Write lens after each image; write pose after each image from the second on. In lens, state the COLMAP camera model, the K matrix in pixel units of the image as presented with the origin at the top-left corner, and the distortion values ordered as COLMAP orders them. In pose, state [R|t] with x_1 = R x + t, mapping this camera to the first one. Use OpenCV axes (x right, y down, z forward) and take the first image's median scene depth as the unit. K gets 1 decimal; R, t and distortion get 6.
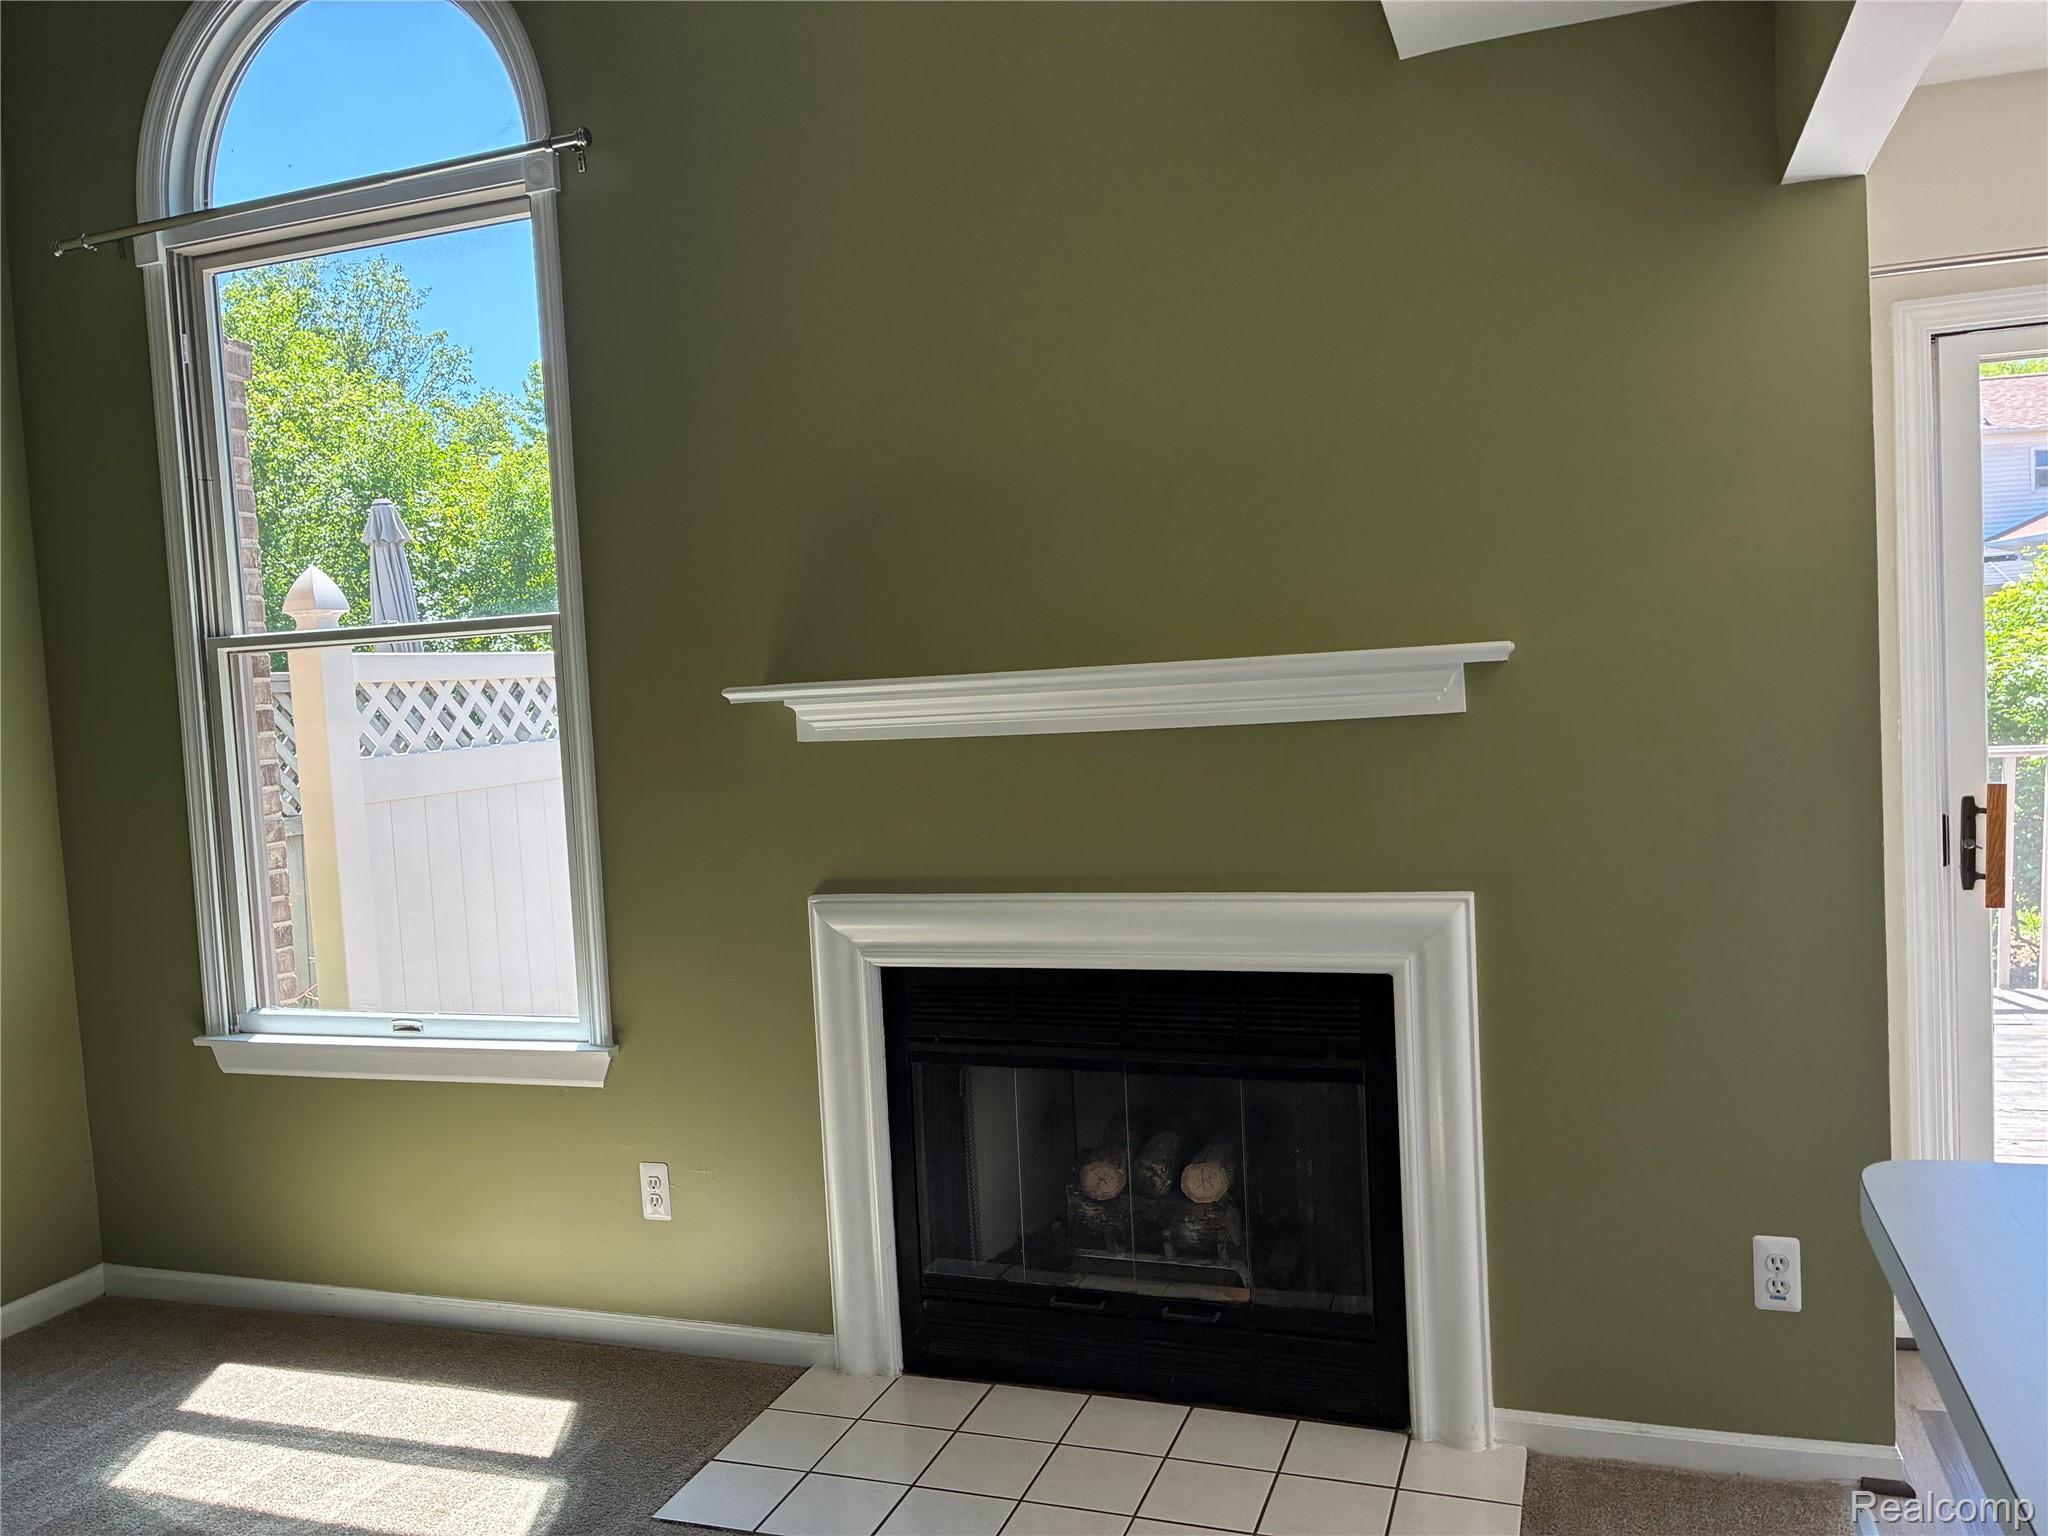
lens RADIAL K [[1565.5, 0, 1025.1], [0, 1565.5, 769.9], [0, 0, 1]] dist [0.045950, -0.051013]
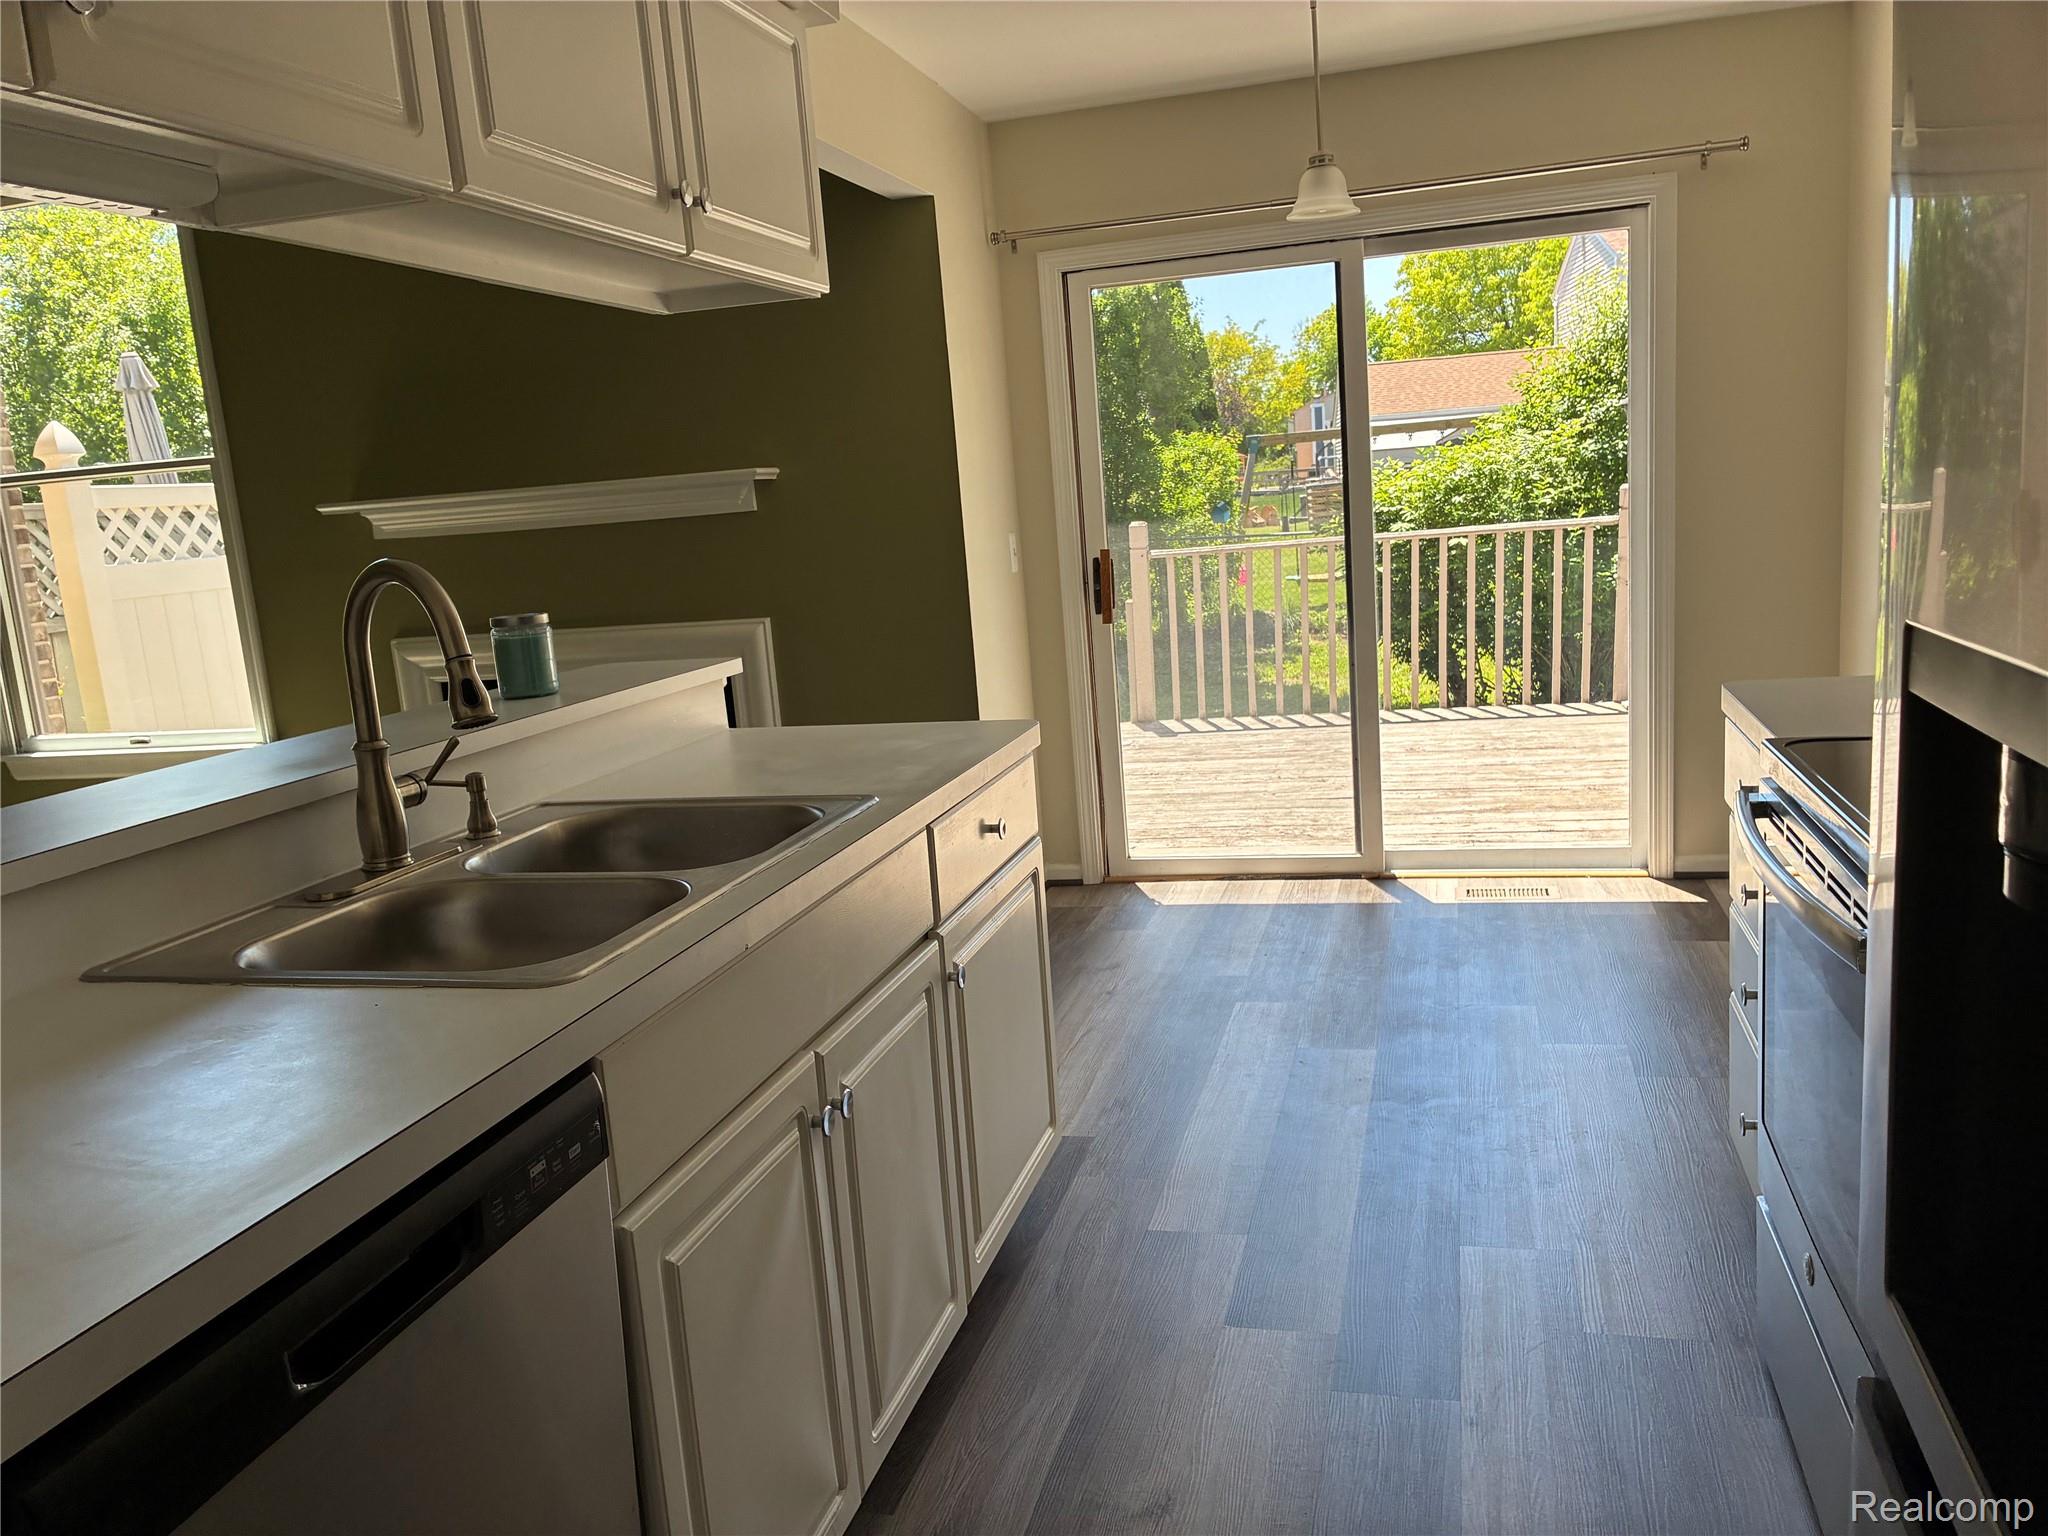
lens RADIAL K [[1565.5, 0, 1036.4], [0, 1565.5, 768.3], [0, 0, 1]] dist [0.045950, -0.051013]
pose [[0.995673, -0.035553, 0.085856, 0.256484], [0.025733, 0.993274, 0.112895, 0.033776], [-0.089292, -0.110197, 0.989891, -0.441797]]
